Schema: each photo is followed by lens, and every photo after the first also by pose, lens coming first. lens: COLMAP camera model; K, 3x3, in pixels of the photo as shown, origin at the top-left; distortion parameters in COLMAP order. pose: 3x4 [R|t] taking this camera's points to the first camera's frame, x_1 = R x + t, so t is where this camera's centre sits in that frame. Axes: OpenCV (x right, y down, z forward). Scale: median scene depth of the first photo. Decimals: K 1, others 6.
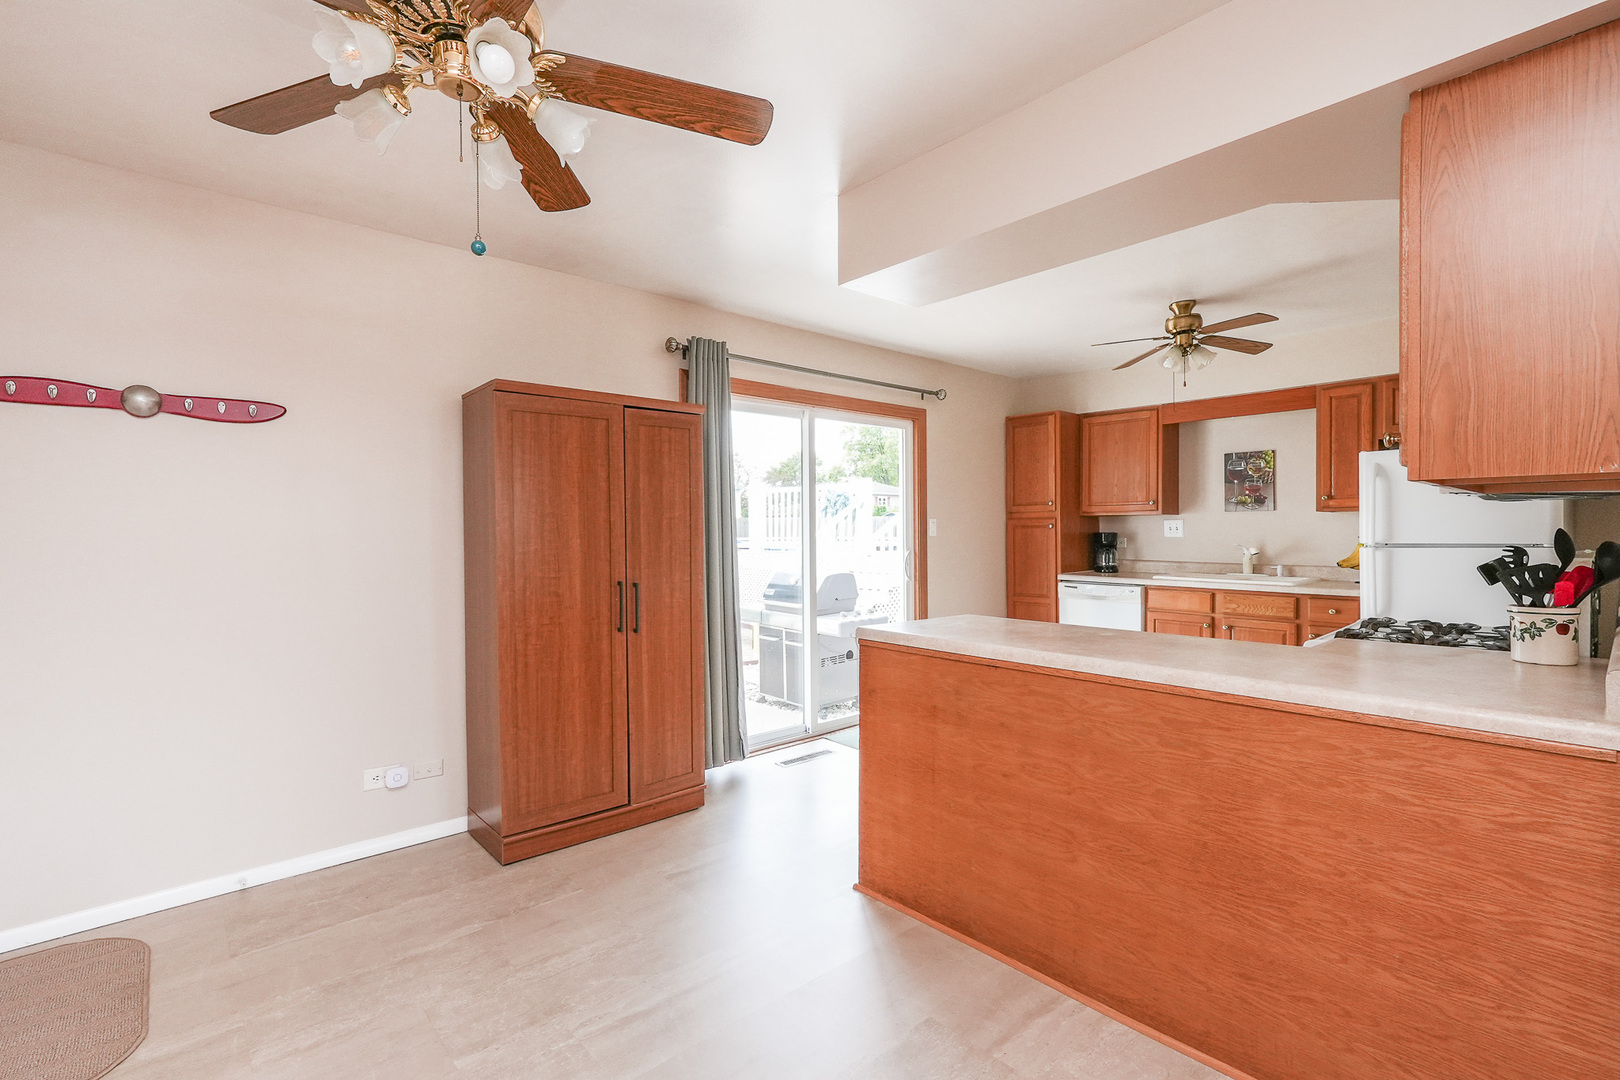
lens RADIAL K [[739.0, 0, 808.0], [0, 739.0, 540.9], [0, 0, 1]] dist [-0.020165, 0.010248]
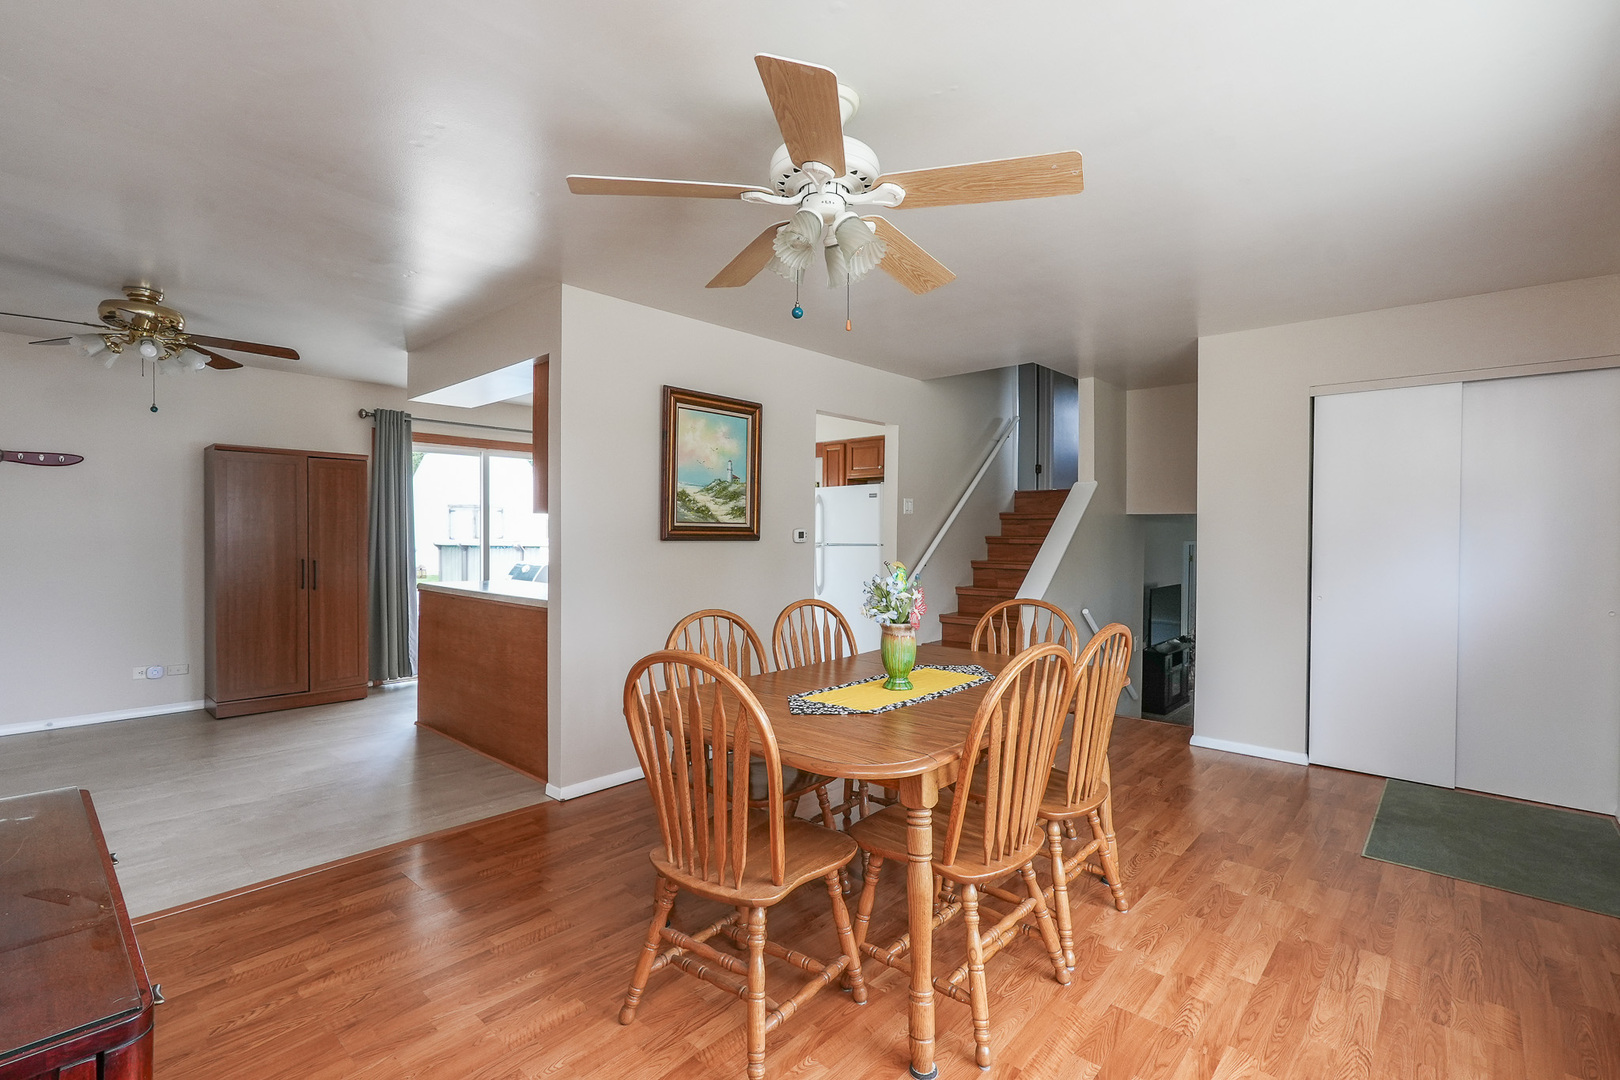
lens RADIAL K [[739.0, 0, 808.0], [0, 739.0, 540.9], [0, 0, 1]] dist [-0.020165, 0.010248]
pose [[0.993961, 0.010754, 0.109209, 0.714110], [-0.010277, 0.999935, -0.004924, 0.008565], [-0.109255, 0.003772, 0.994007, -0.807149]]
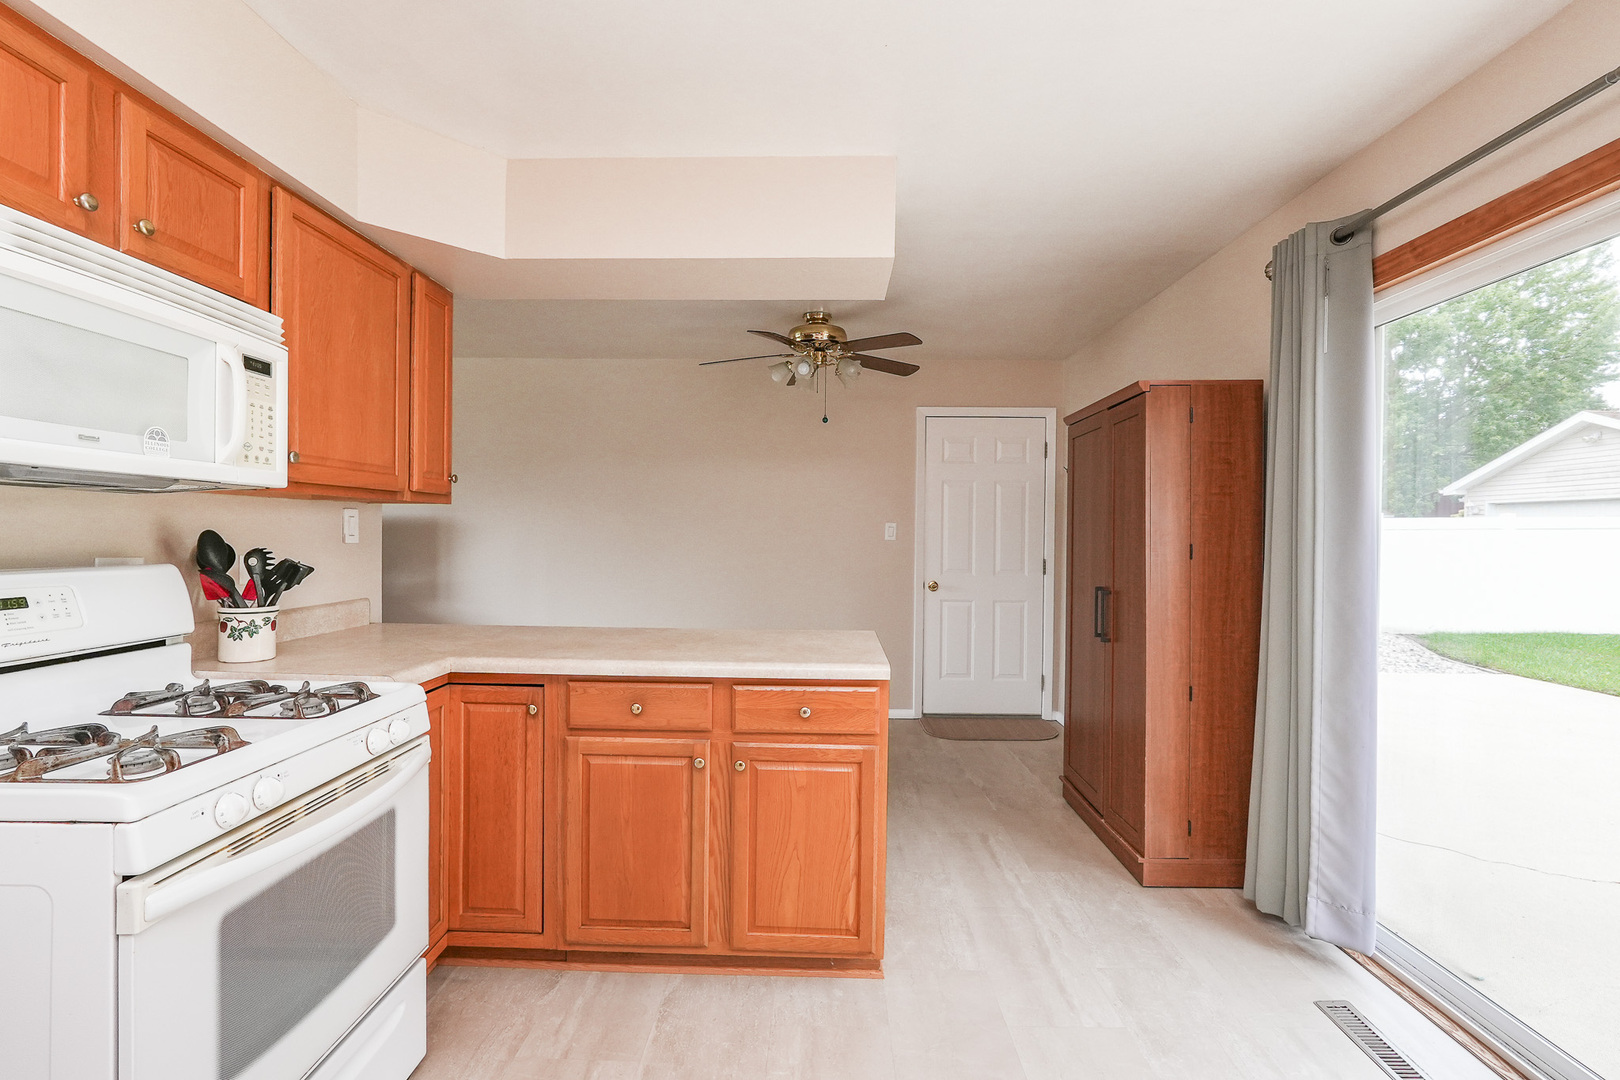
lens RADIAL K [[739.0, 0, 808.0], [0, 739.0, 540.9], [0, 0, 1]] dist [-0.020165, 0.010248]
pose [[-0.680886, 0.007197, -0.732354, 0.736956], [-0.018397, 0.999468, 0.026926, -0.026362], [0.732158, 0.031806, -0.680391, 1.373403]]
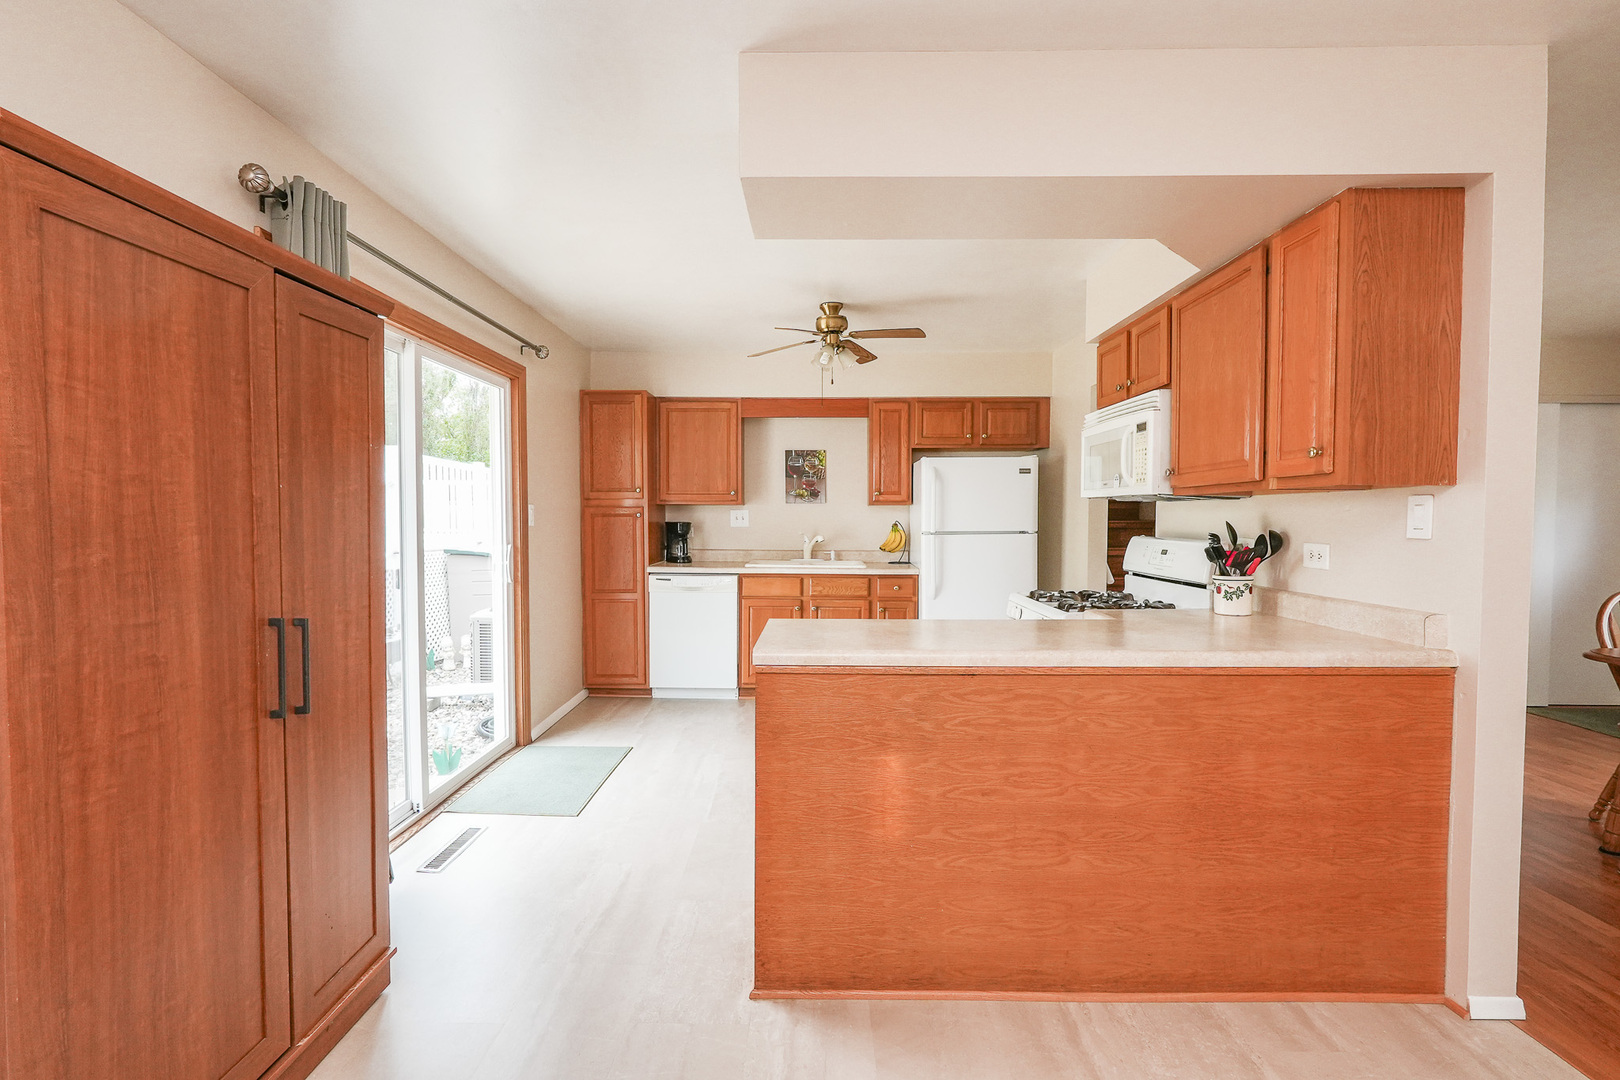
lens RADIAL K [[739.0, 0, 808.0], [0, 739.0, 540.9], [0, 0, 1]] dist [-0.020165, 0.010248]
pose [[0.671594, -0.016678, 0.740731, -0.376560], [0.005189, 0.999828, 0.017808, -0.004972], [-0.740901, -0.008116, 0.671565, 0.391540]]
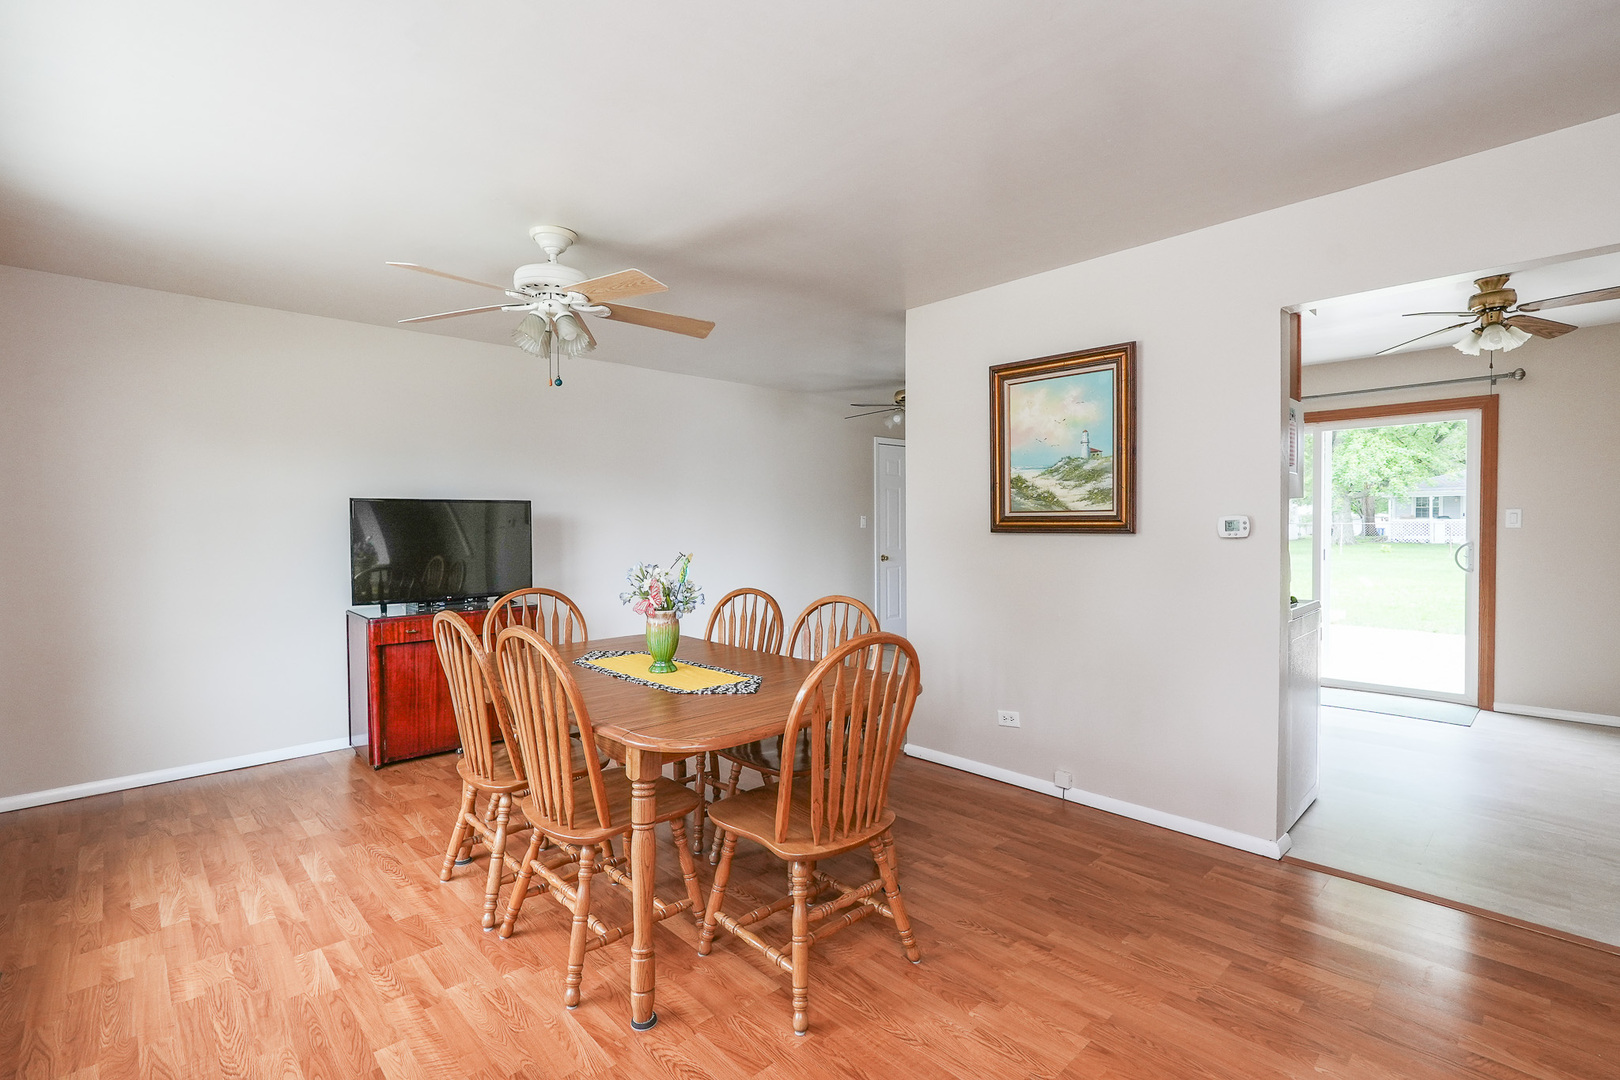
lens RADIAL K [[739.0, 0, 808.0], [0, 739.0, 540.9], [0, 0, 1]] dist [-0.020165, 0.010248]
pose [[0.036019, 0.030715, -0.998879, 1.771901], [-0.010499, 0.999484, 0.030355, -0.014411], [0.999296, 0.009394, 0.036322, 0.130652]]
